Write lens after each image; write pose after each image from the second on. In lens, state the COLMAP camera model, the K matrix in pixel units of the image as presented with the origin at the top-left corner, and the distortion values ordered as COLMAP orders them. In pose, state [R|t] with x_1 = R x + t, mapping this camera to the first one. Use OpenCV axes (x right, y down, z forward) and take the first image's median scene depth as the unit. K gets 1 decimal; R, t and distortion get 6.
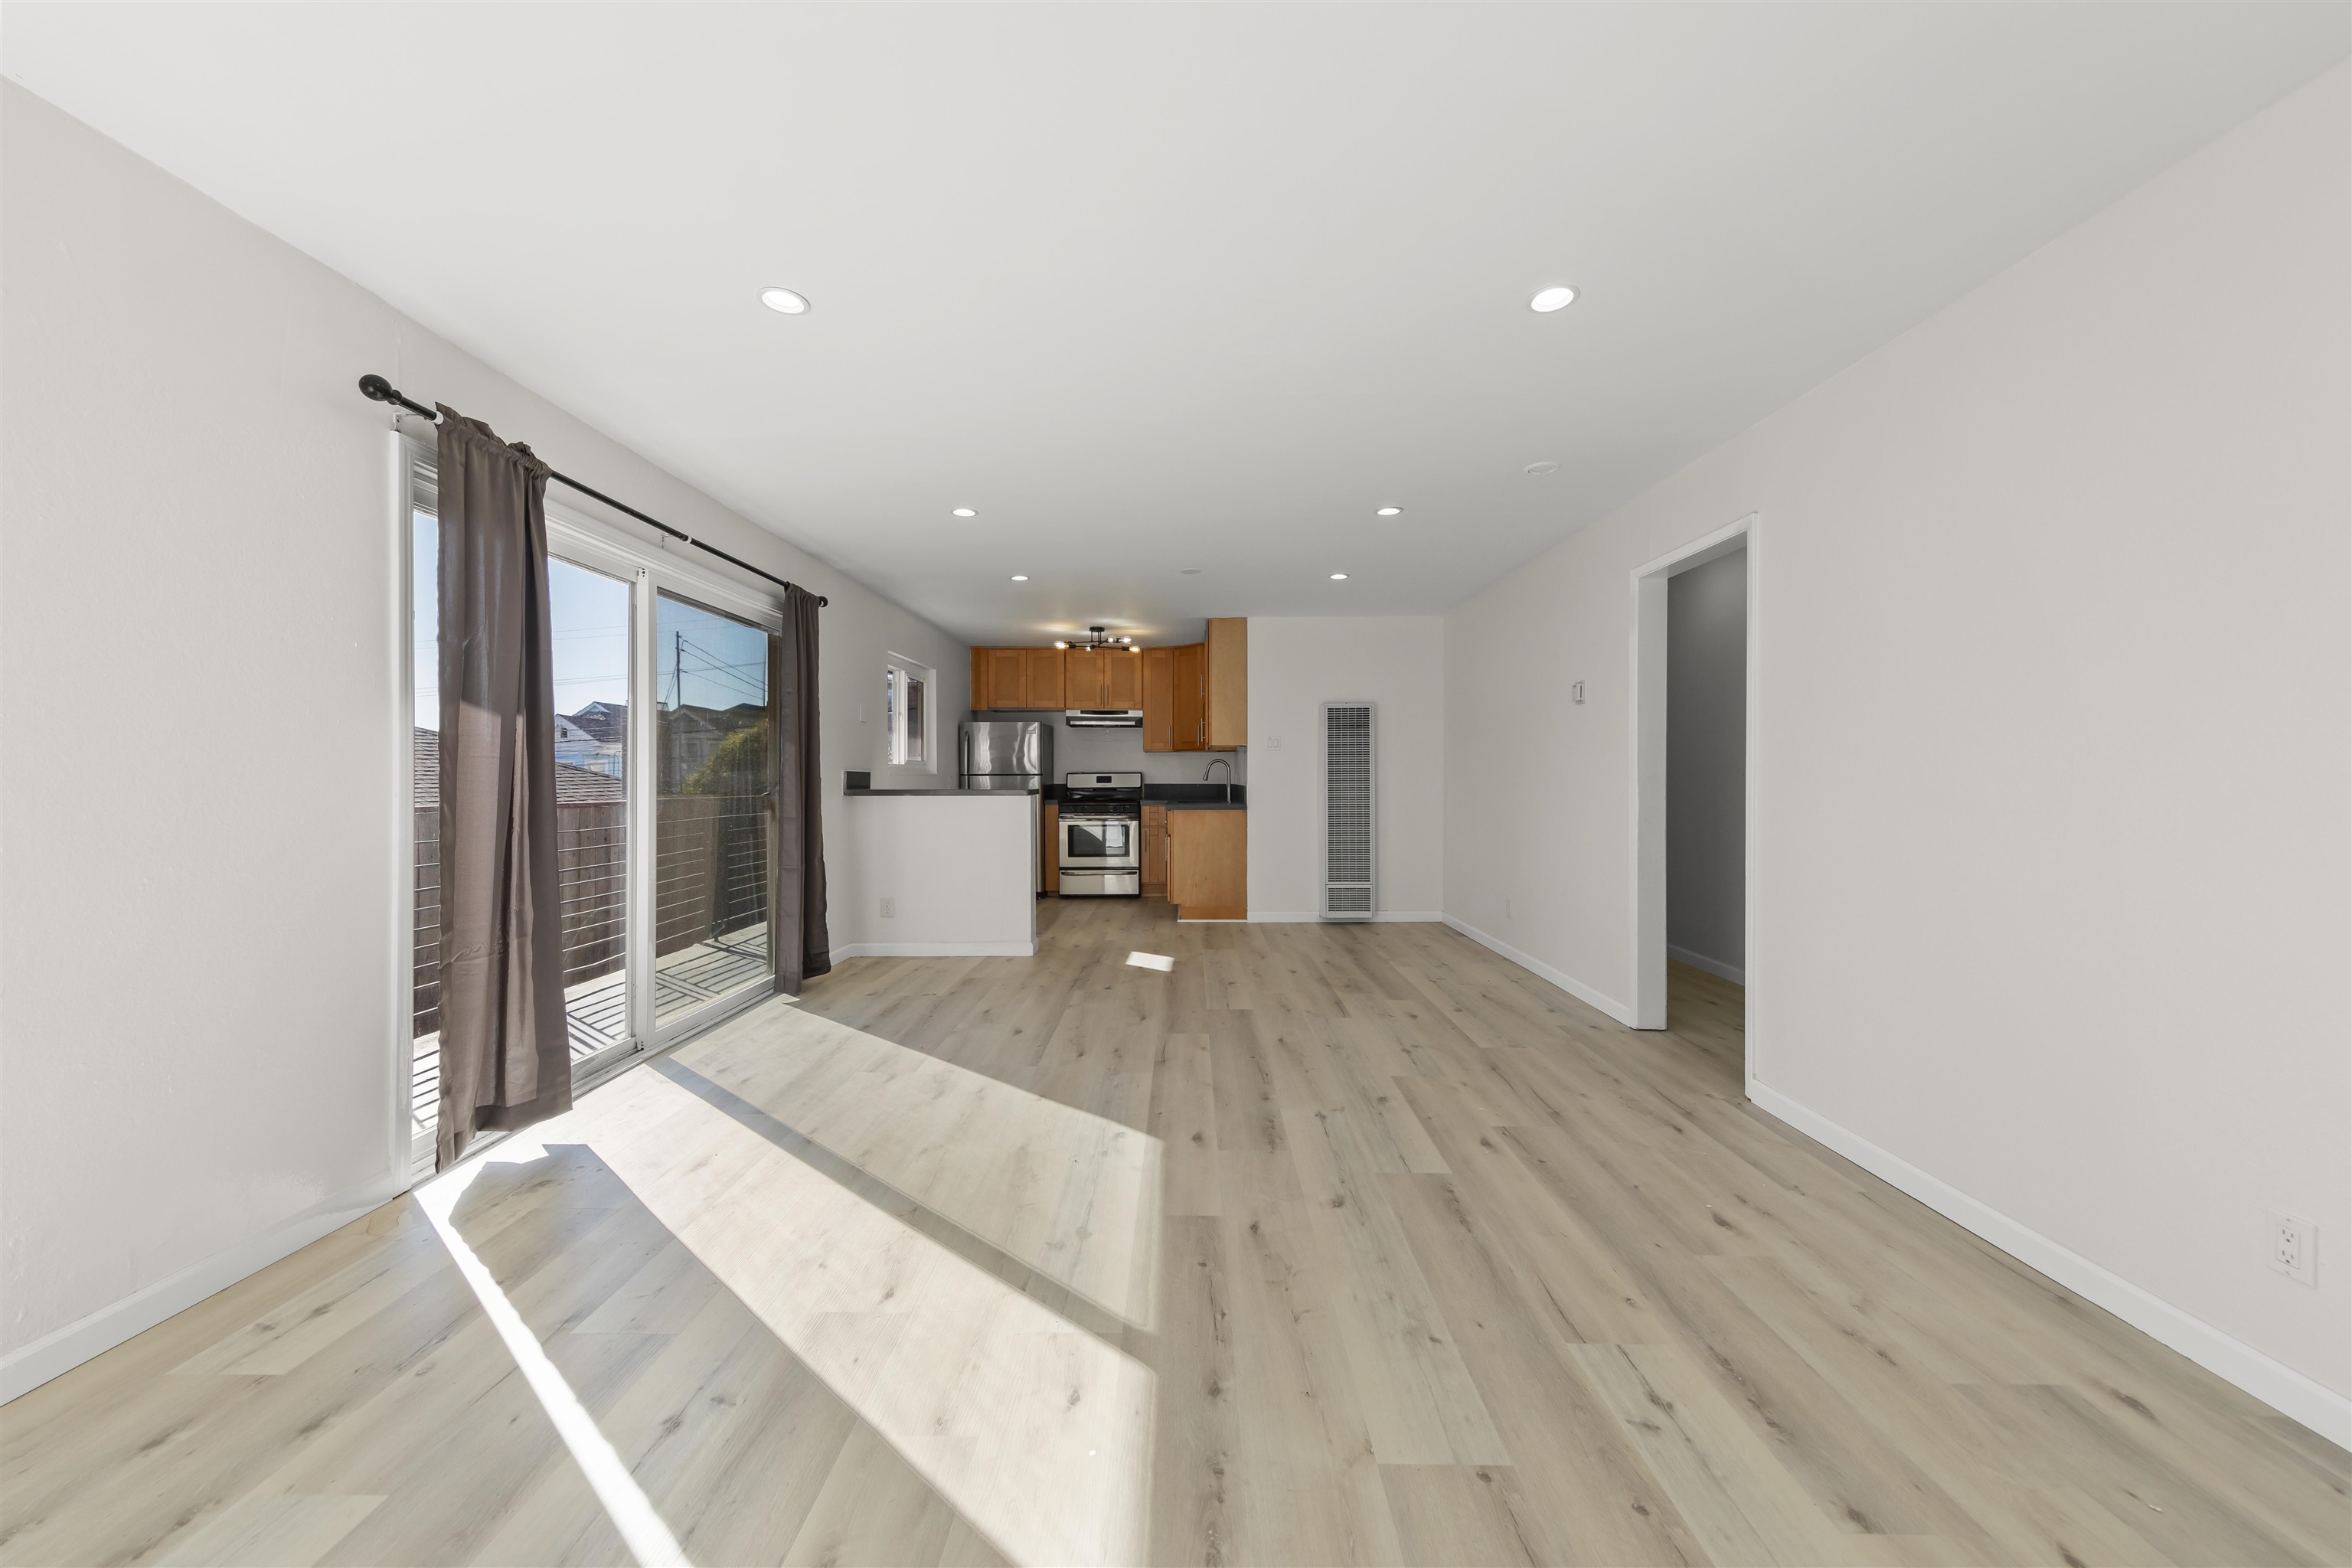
lens RADIAL K [[856.0, 0, 1189.2], [0, 856.0, 773.6], [0, 0, 1]] dist [0.006397, -0.000565]
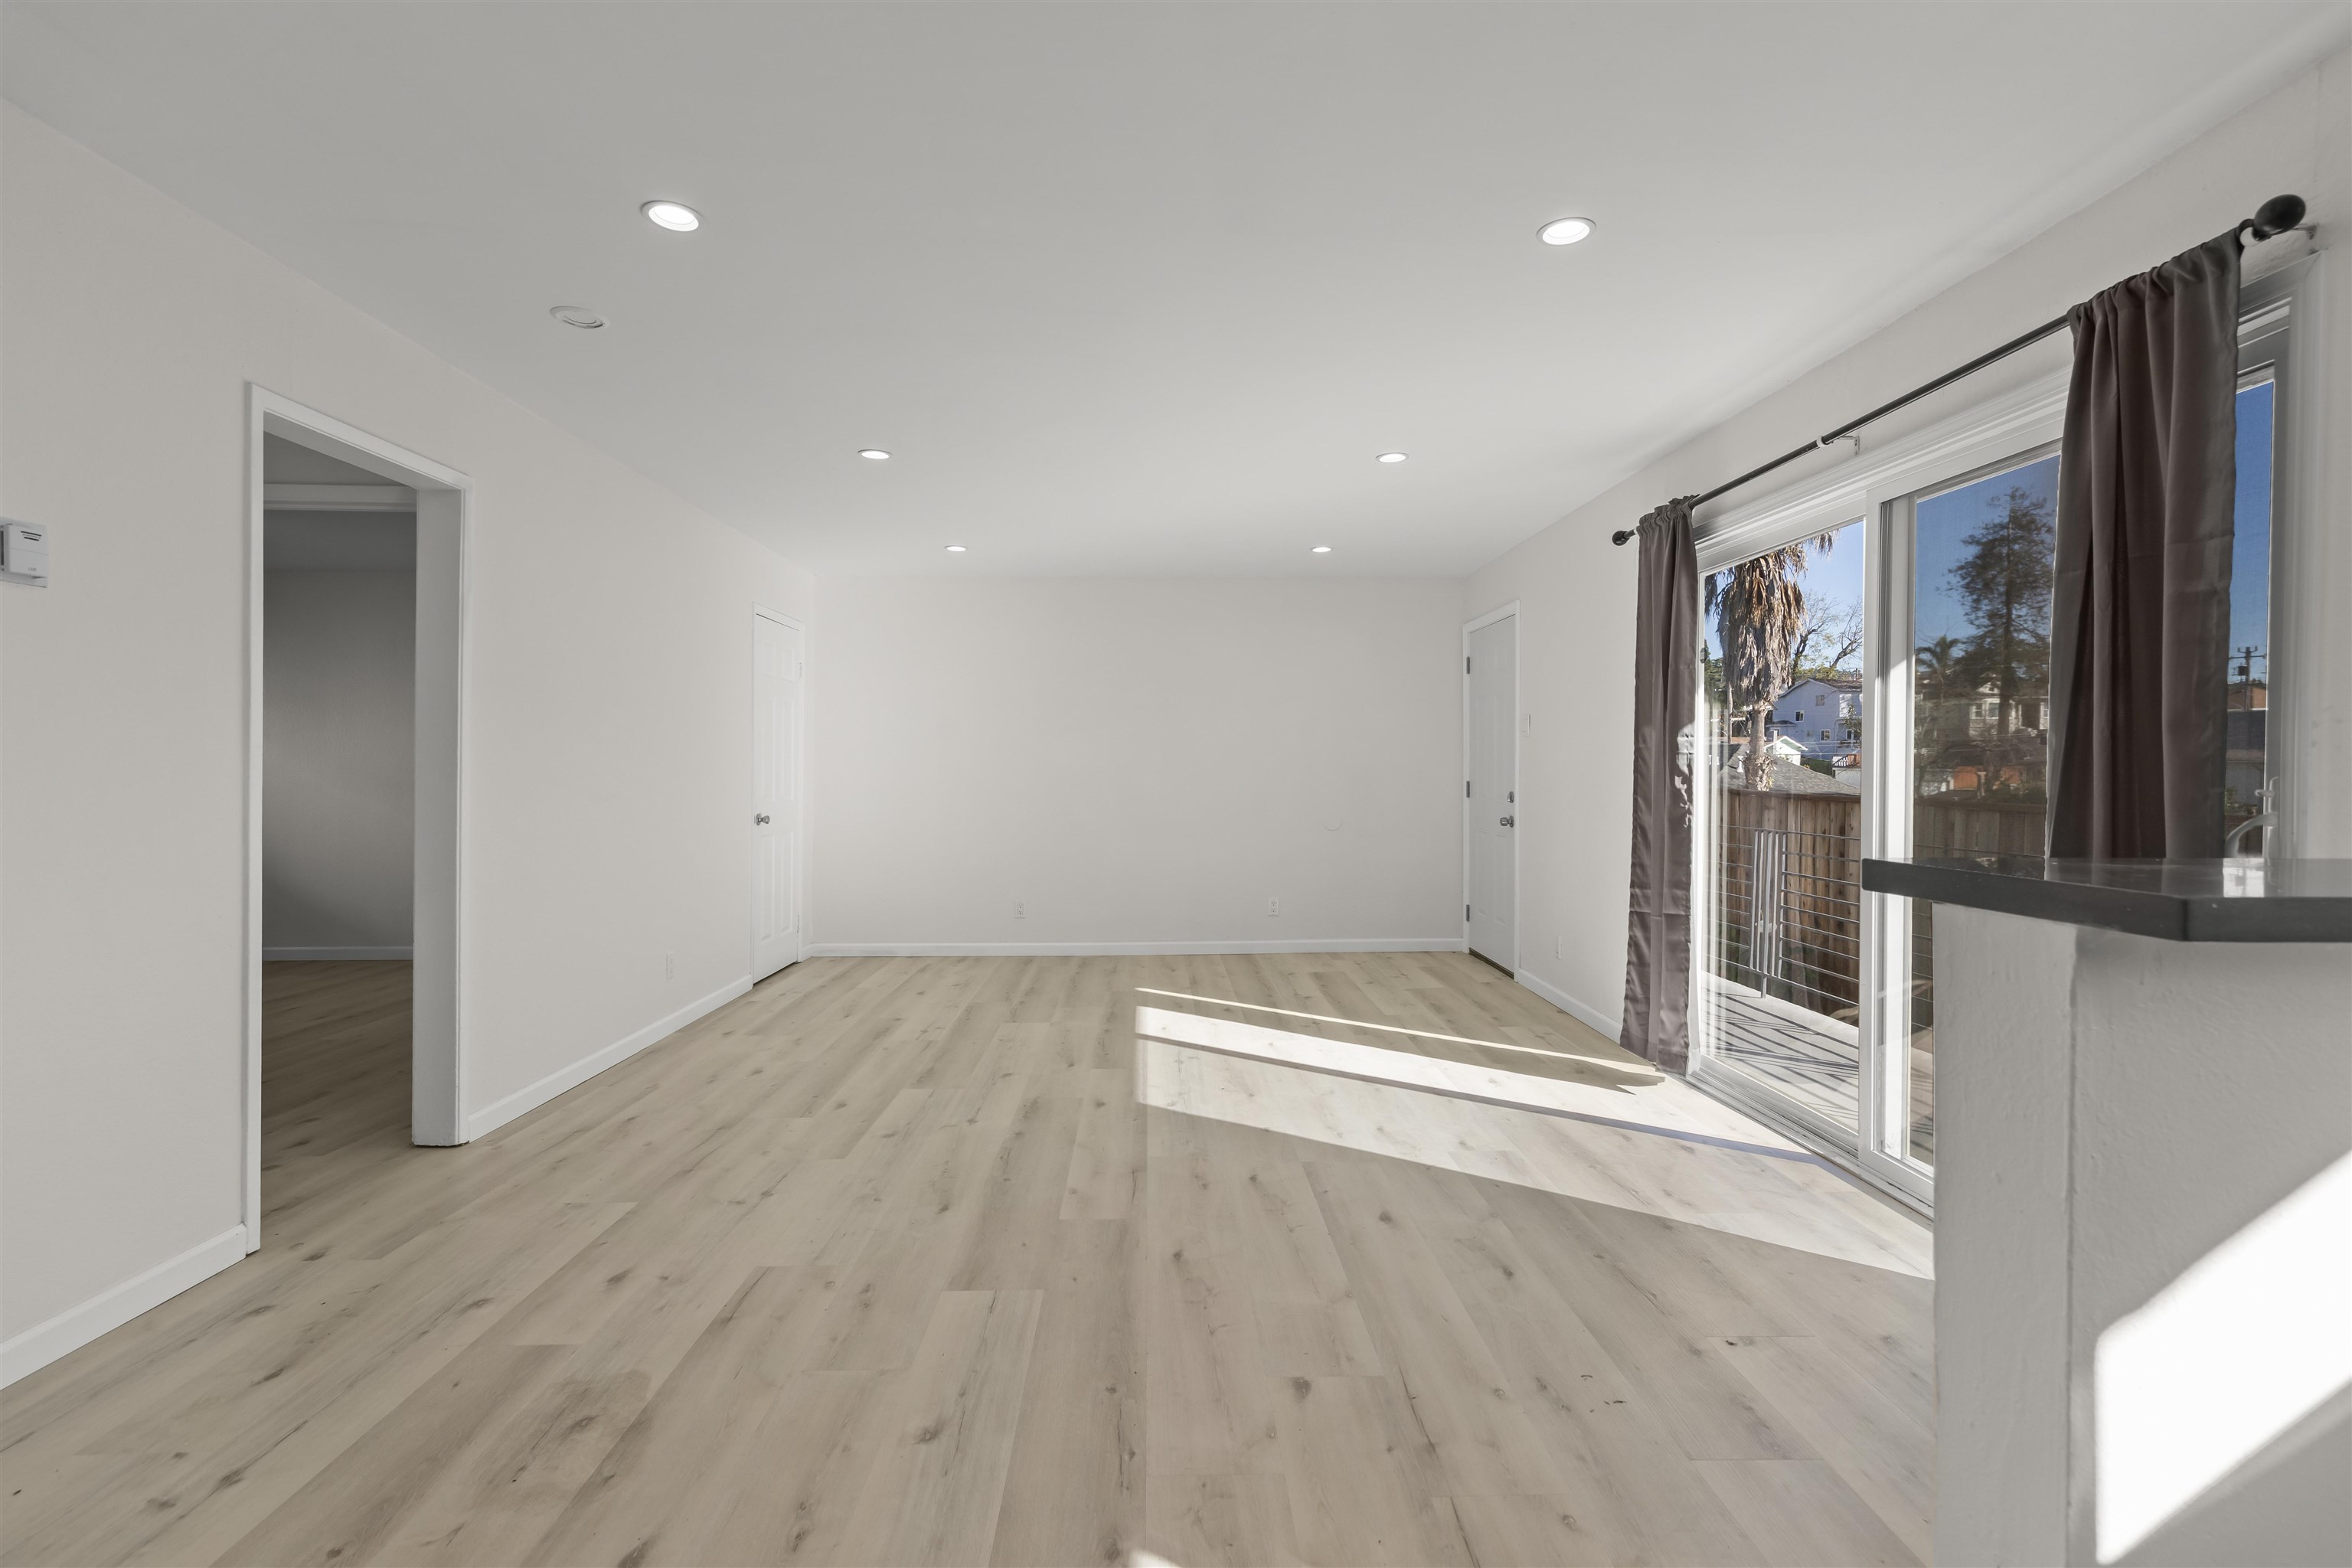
lens RADIAL K [[1112.6, 0, 1179.4], [0, 1112.6, 774.0], [0, 0, 1]] dist [0.011654, -0.000197]
pose [[-0.999637, -0.002574, -0.026823, -0.041416], [-0.002564, 0.999997, -0.000412, 0.000052], [0.026824, -0.000344, -0.999640, 1.919971]]
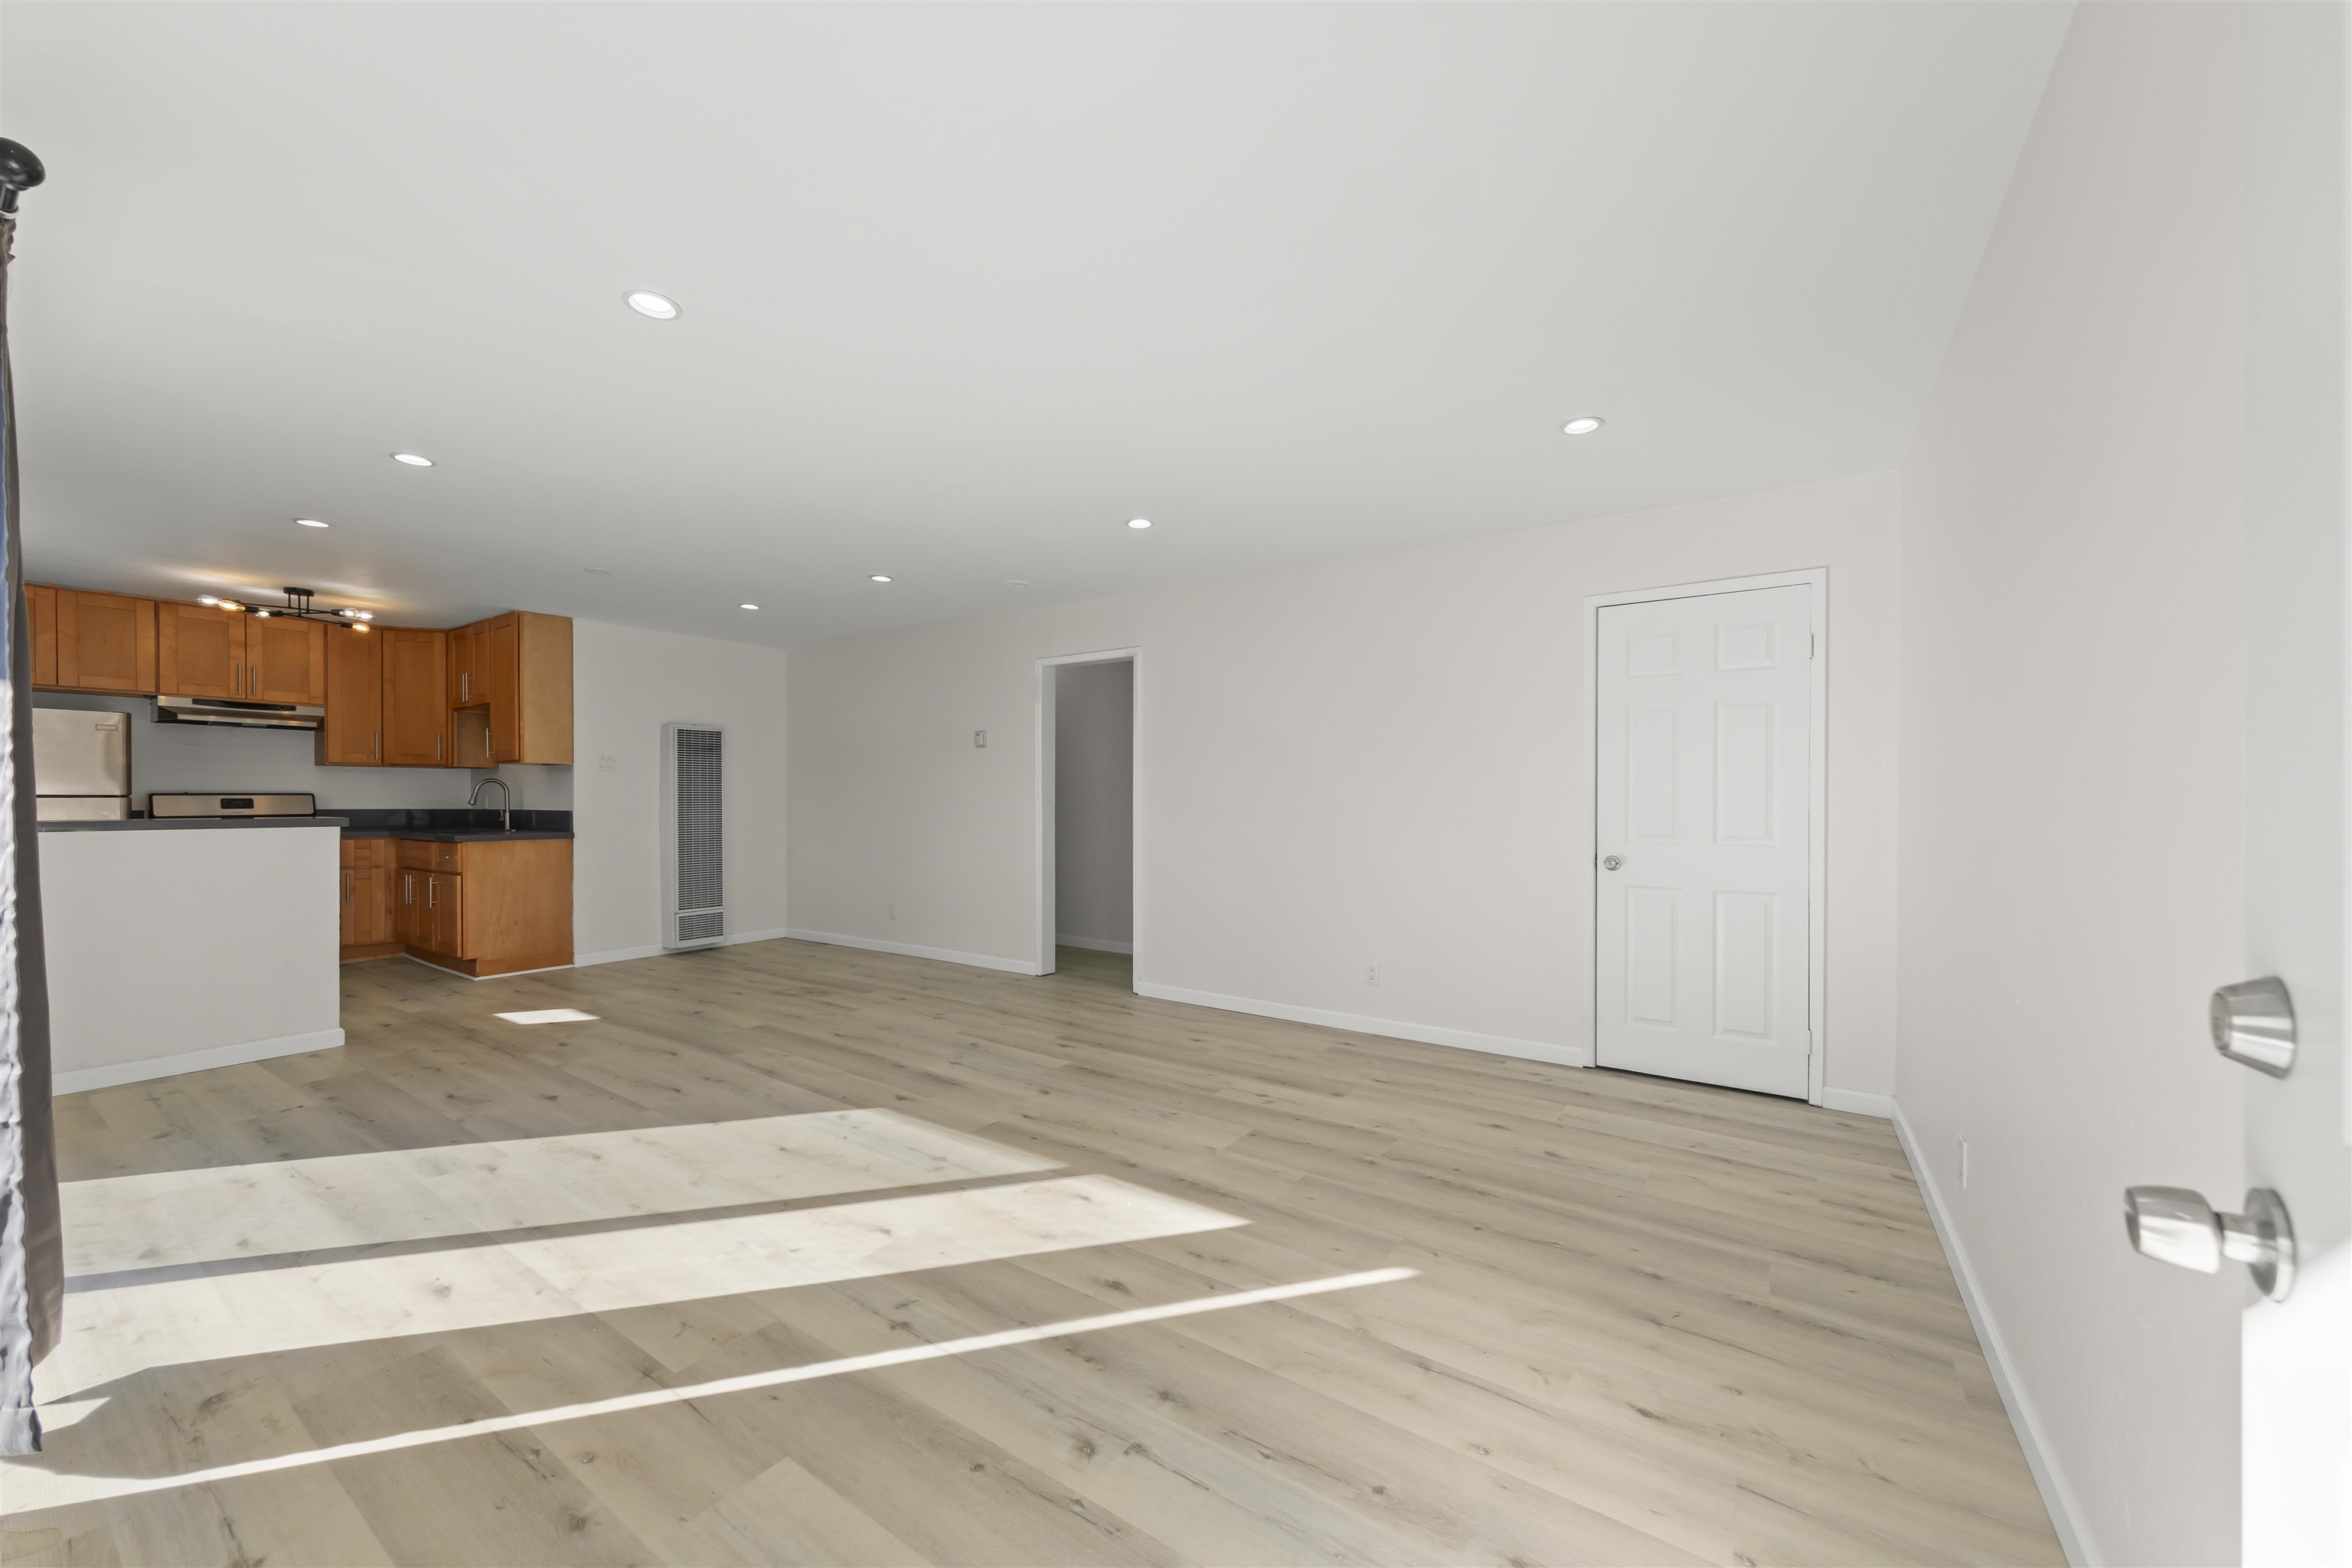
lens RADIAL K [[856.0, 0, 1184.6], [0, 856.0, 802.0], [0, 0, 1]] dist [0.006397, -0.000565]
pose [[0.558272, -0.000072, 0.829658, -0.615976], [-0.006303, 0.999971, 0.004328, -0.005224], [-0.829634, -0.007645, 0.558255, -0.014180]]
